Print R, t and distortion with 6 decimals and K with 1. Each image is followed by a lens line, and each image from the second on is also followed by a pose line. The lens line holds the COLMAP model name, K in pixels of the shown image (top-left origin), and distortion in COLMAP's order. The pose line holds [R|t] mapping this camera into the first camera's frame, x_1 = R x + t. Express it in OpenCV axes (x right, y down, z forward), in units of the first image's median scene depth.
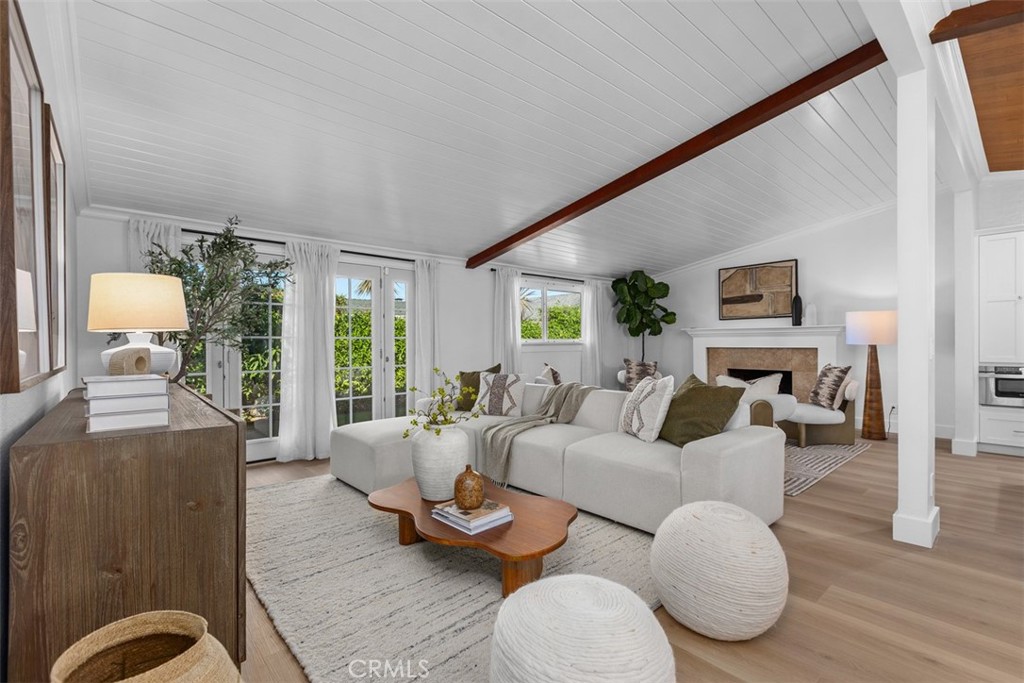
lens RADIAL K [[460.8, 0, 515.0], [0, 460.8, 342.3], [0, 0, 1]] dist [-0.003908, 0.003318]
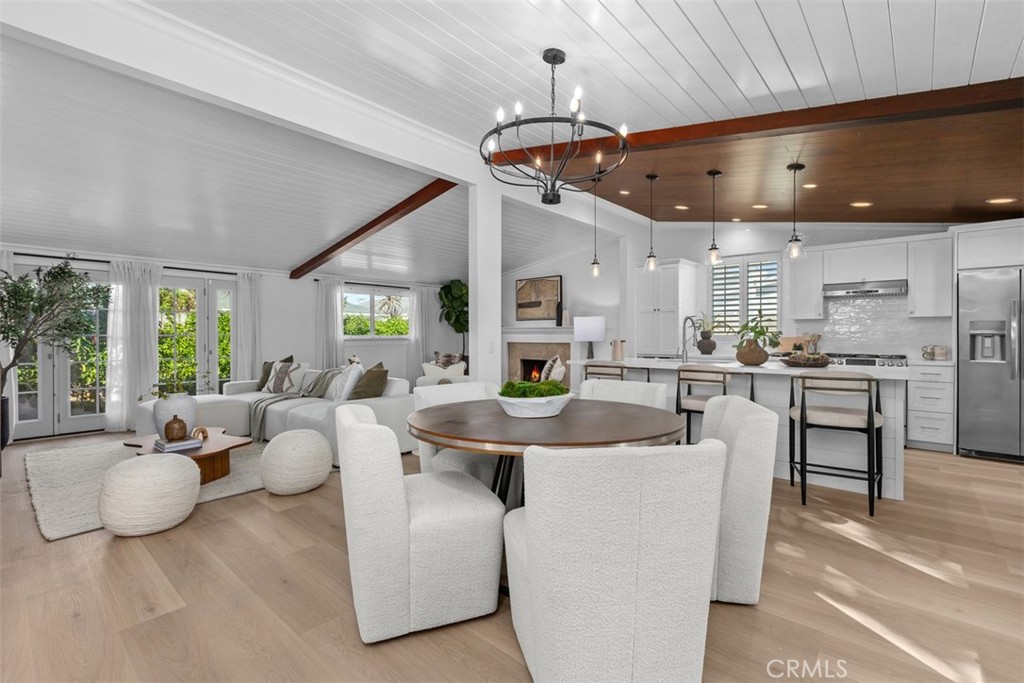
lens RADIAL K [[460.8, 0, 516.3], [0, 460.8, 336.3], [0, 0, 1]] dist [-0.003908, 0.003318]
pose [[0.993057, 0.002934, 0.117595, 0.334477], [-0.003450, 0.999985, 0.004183, -0.011982], [-0.117581, -0.004559, 0.993053, -0.289932]]
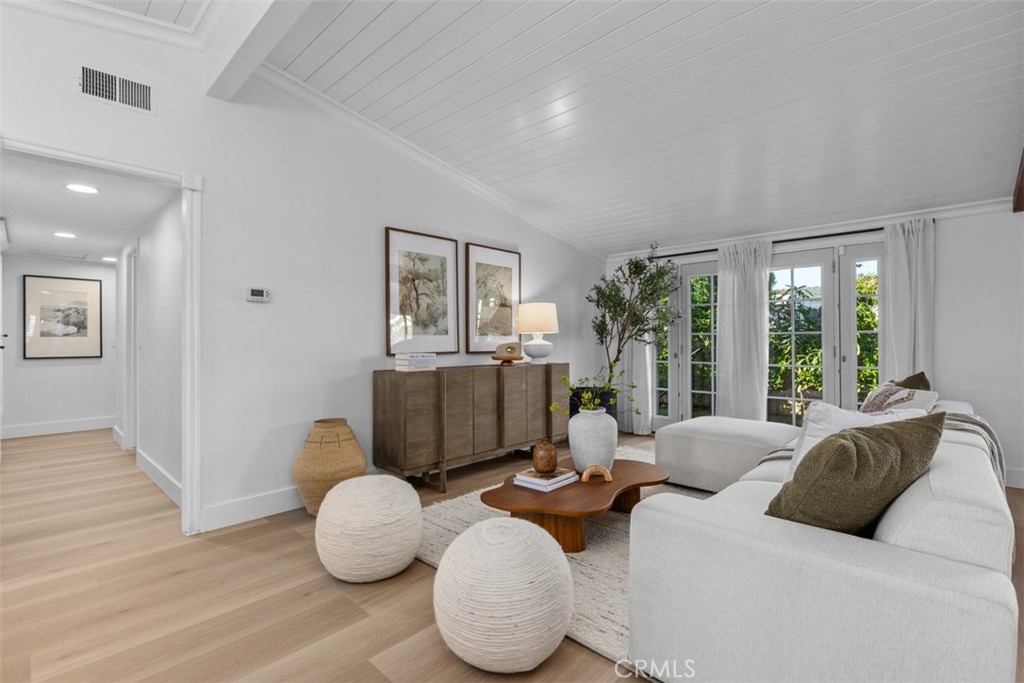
lens RADIAL K [[460.8, 0, 507.9], [0, 460.8, 343.1], [0, 0, 1]] dist [-0.003908, 0.003318]
pose [[0.076271, 0.012698, -0.997006, 0.400875], [0.004412, 0.999905, 0.013073, -0.003236], [0.997077, -0.005396, 0.076208, 0.282890]]
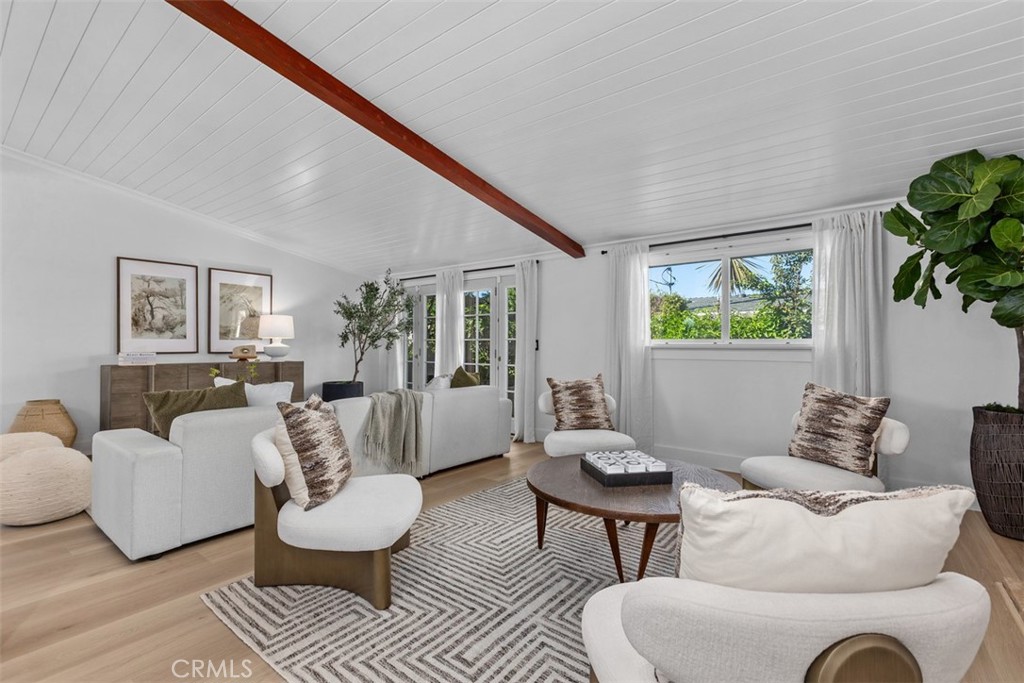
lens RADIAL K [[460.8, 0, 515.5], [0, 460.8, 341.4], [0, 0, 1]] dist [-0.003908, 0.003318]
pose [[0.176767, -0.001345, -0.984252, 0.680611], [-0.003595, 0.999992, -0.002012, -0.002628], [0.984246, 0.003894, 0.176761, 0.691117]]
